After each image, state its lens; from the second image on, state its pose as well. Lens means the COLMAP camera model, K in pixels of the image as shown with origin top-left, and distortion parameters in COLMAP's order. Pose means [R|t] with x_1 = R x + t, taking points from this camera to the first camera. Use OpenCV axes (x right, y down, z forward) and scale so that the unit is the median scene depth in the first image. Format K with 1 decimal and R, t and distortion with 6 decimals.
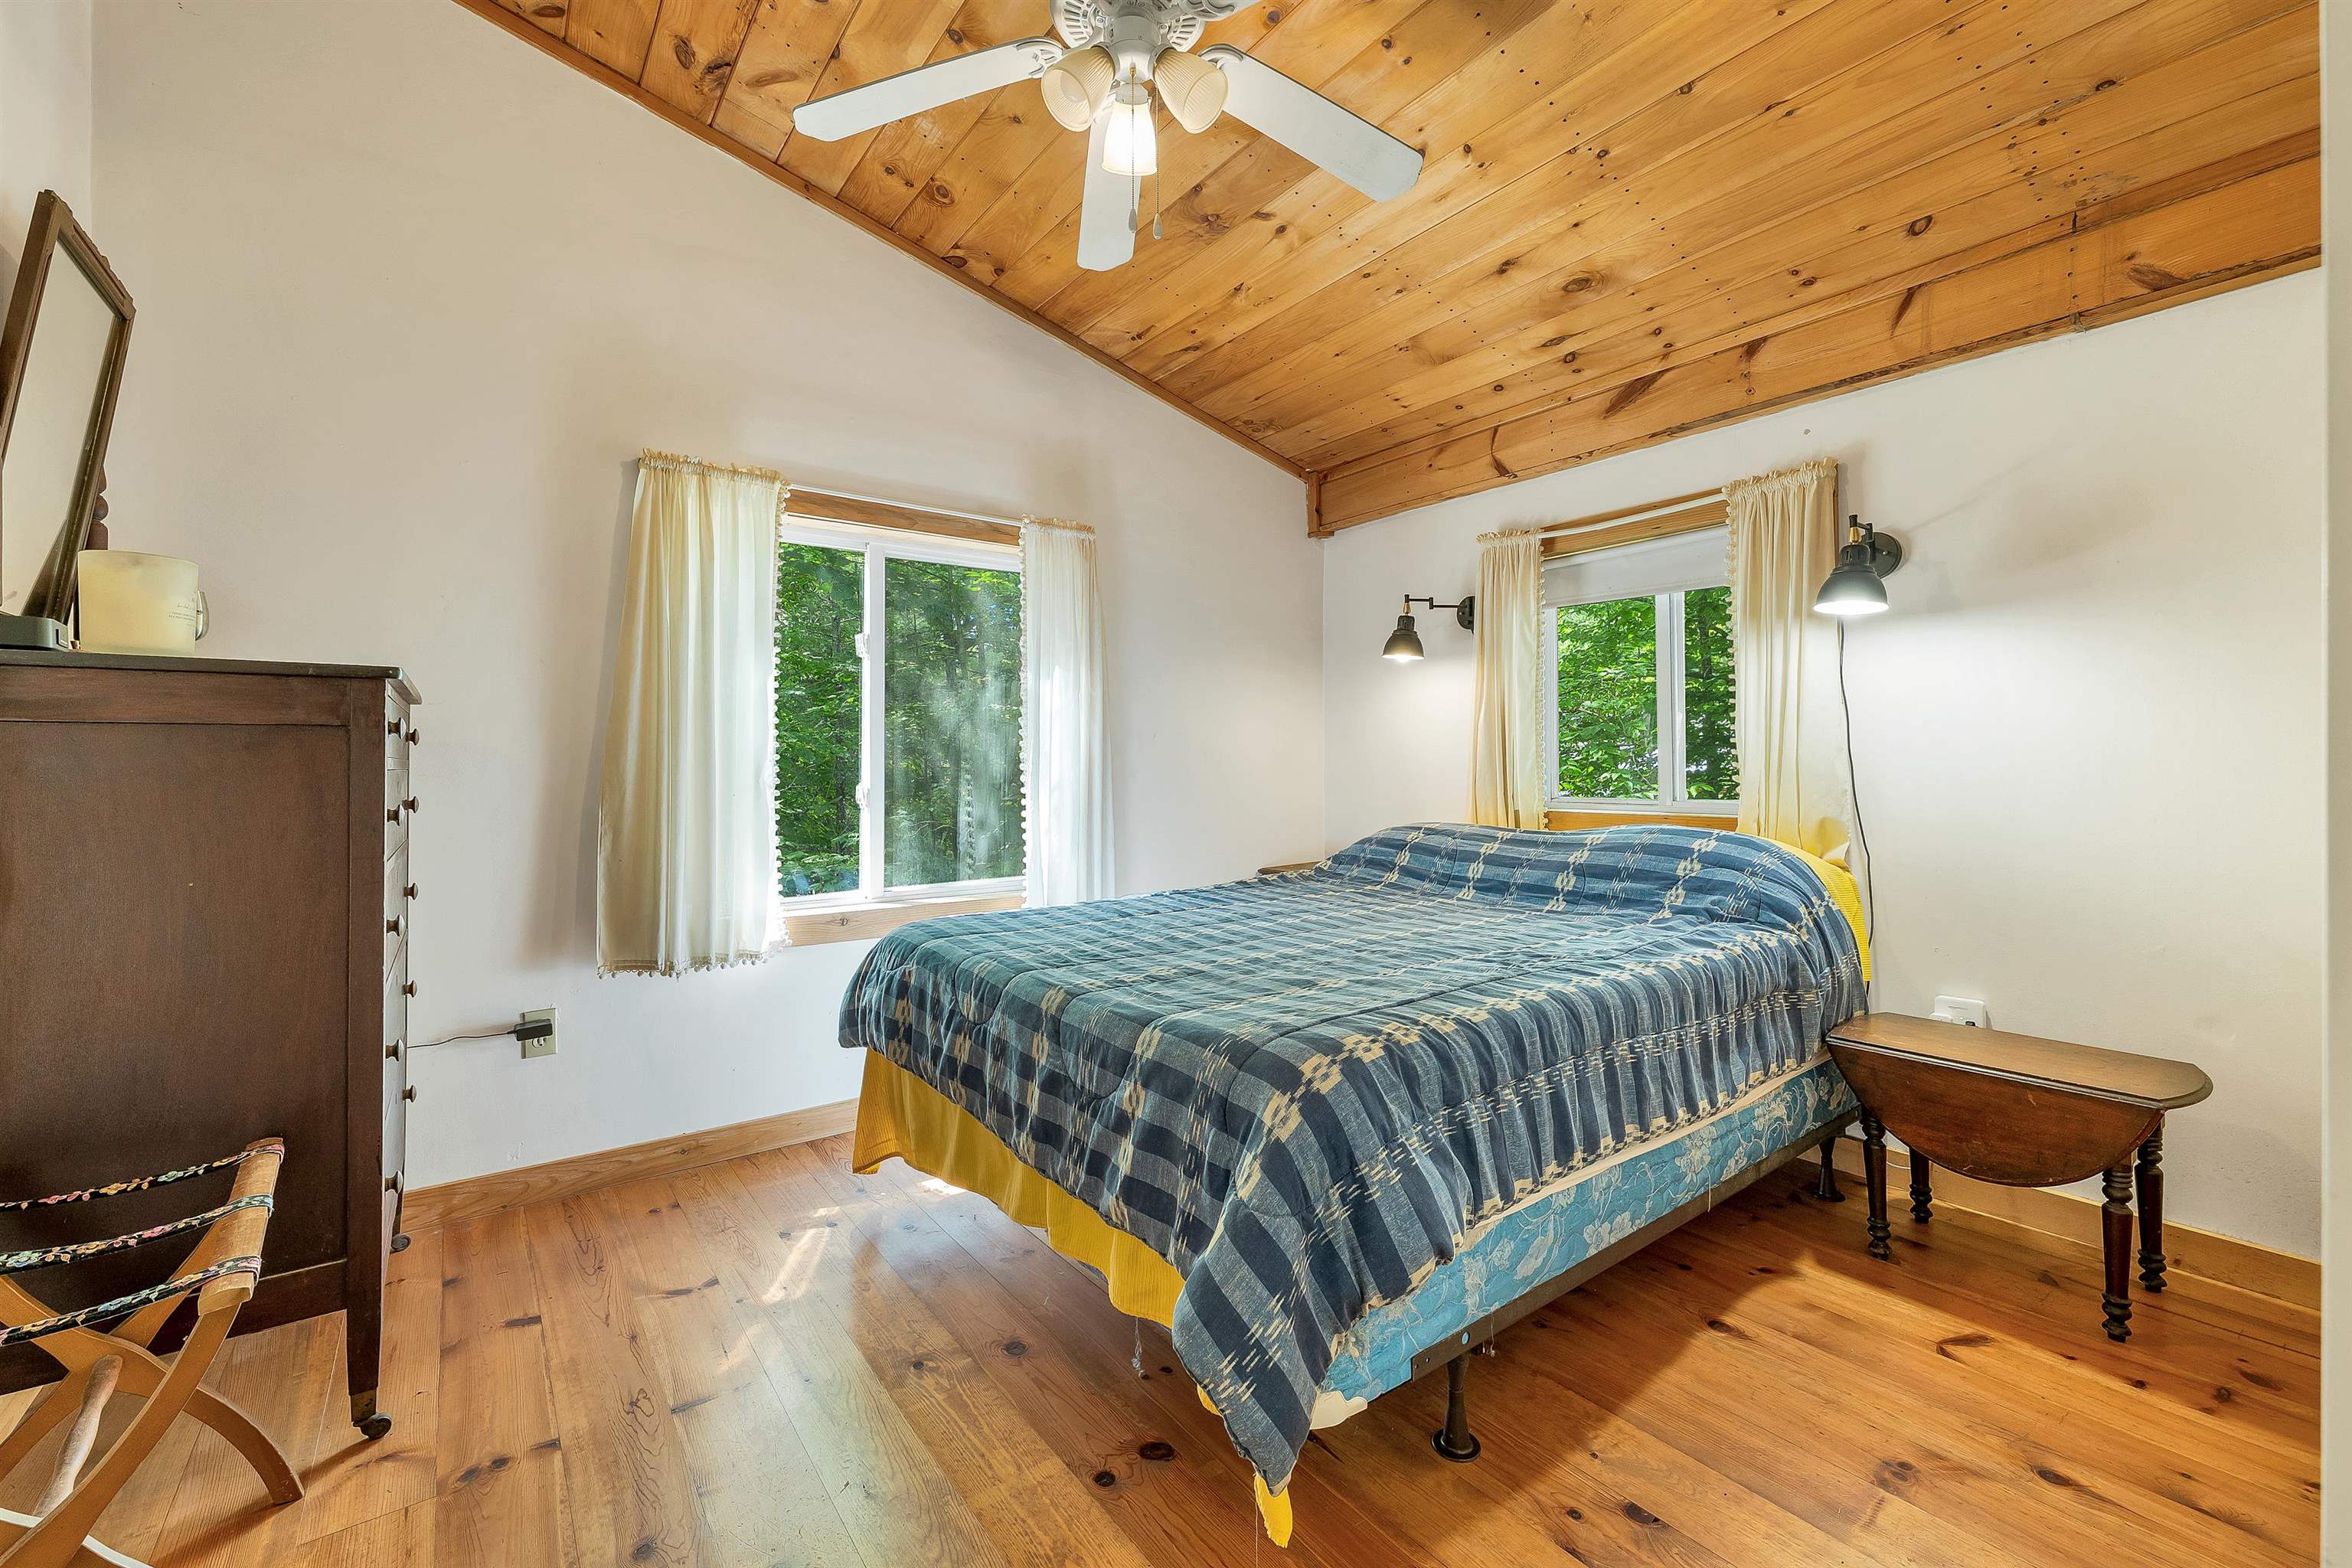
lens RADIAL K [[969.0, 0, 1179.3], [0, 969.0, 765.5], [0, 0, 1]] dist [0.000897, -0.000409]
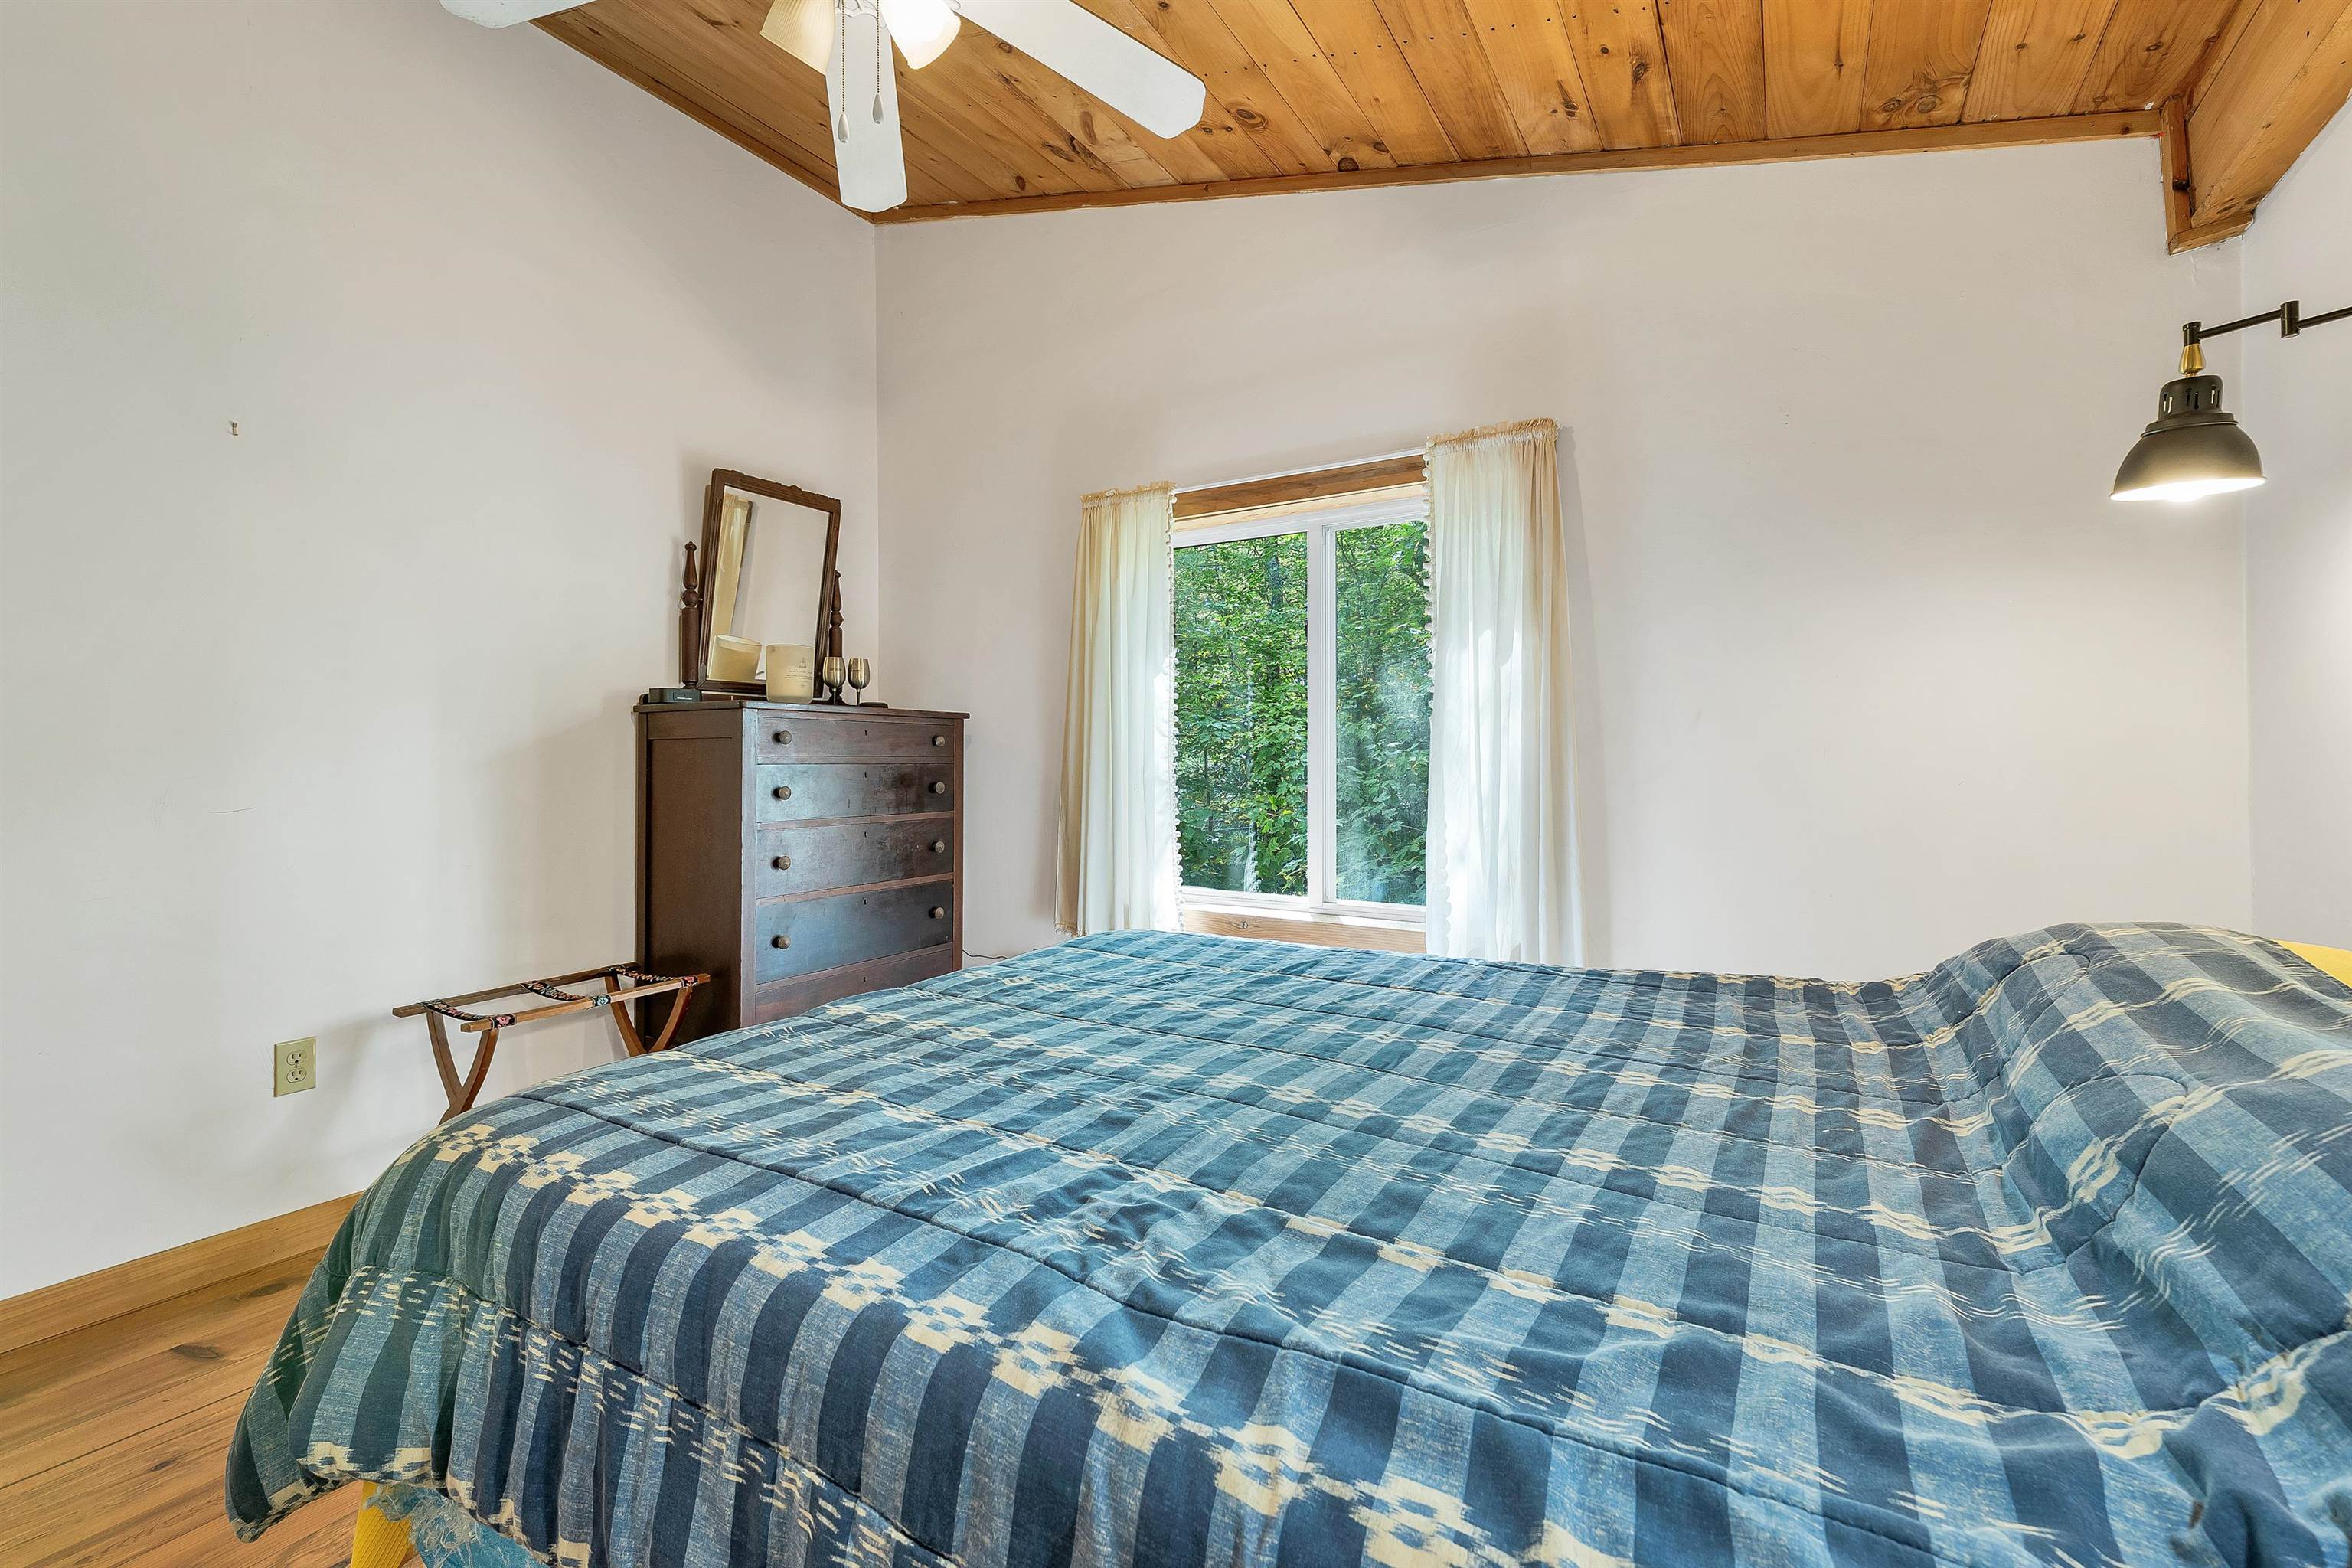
lens RADIAL K [[969.0, 0, 1182.8], [0, 969.0, 769.9], [0, 0, 1]] dist [0.000897, -0.000409]
pose [[0.382600, 0.009117, -0.923869, 0.479225], [-0.003989, 0.999958, 0.008216, -0.000297], [0.923906, 0.000542, 0.382620, 0.524985]]
